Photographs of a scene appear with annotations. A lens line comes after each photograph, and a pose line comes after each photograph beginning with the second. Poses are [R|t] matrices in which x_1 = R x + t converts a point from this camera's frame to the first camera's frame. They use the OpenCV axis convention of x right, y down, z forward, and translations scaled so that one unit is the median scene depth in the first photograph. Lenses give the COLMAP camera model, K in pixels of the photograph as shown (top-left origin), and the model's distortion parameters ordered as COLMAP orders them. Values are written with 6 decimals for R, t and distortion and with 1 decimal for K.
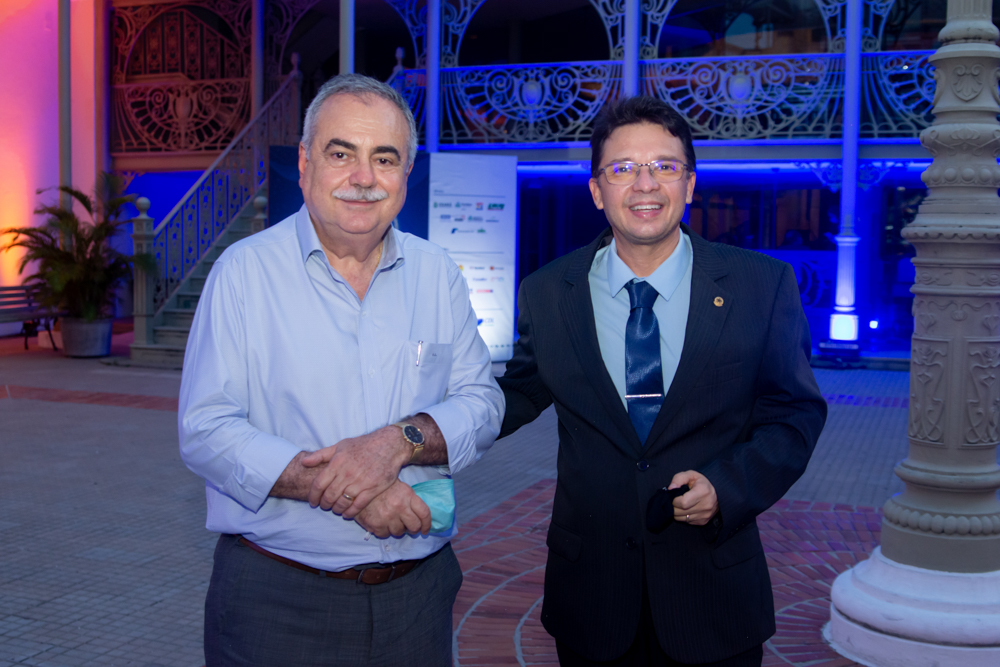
lens RADIAL K [[1250.8, 0, 491.6], [0, 1250.8, 338.9], [0, 0, 1]] dist [-0.086180, 0.000000]
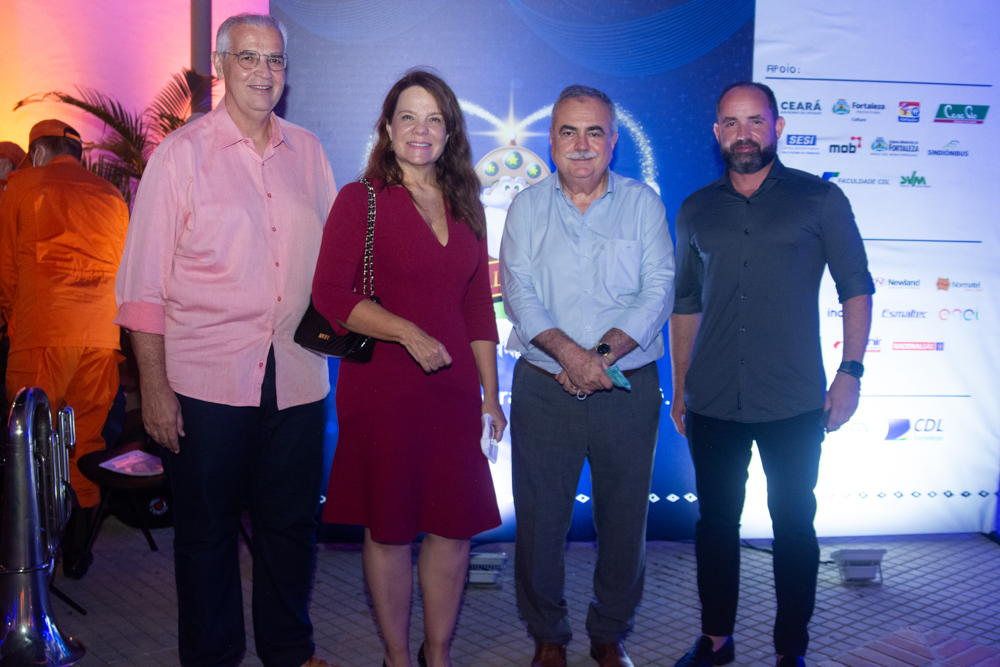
lens RADIAL K [[1183.5, 0, 507.5], [0, 1183.5, 330.5], [0, 0, 1]] dist [-0.067461, 0.000000]
pose [[0.875251, 0.055502, -0.480473, 0.049121], [-0.044307, 0.998418, 0.034620, -0.044696], [0.481634, -0.009013, 0.876326, 0.582983]]
